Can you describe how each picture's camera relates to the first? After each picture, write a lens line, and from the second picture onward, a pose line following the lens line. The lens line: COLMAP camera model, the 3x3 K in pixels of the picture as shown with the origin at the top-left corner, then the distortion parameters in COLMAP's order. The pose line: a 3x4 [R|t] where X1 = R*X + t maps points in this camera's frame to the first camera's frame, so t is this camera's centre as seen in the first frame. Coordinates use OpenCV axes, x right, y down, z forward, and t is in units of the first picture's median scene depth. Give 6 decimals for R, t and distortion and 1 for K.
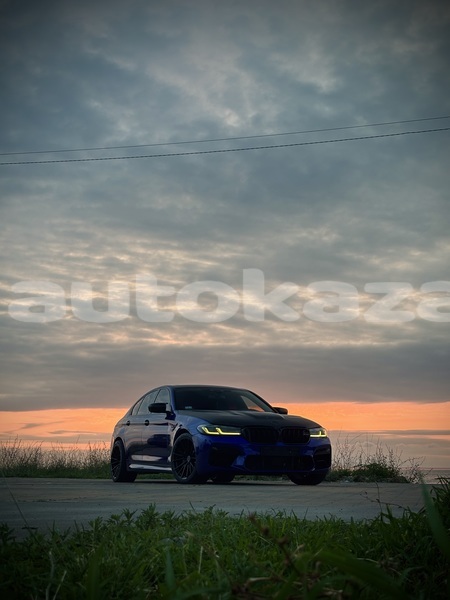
lens RADIAL K [[907.9, 0, 223.5], [0, 907.9, 349.2], [0, 0, 1]] dist [0.144610, -0.041076]
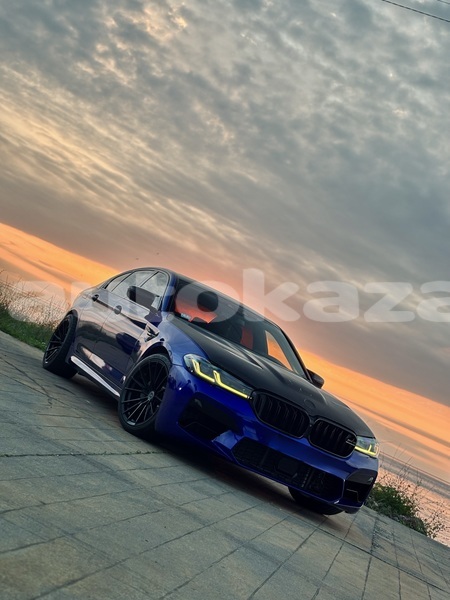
lens RADIAL K [[907.9, 0, 223.5], [0, 907.9, 349.2], [0, 0, 1]] dist [0.144610, -0.041076]
pose [[0.913449, 0.406572, 0.017627, -0.016598], [-0.406267, 0.908533, 0.097544, 0.013068], [0.023644, -0.096263, 0.995075, 0.379033]]
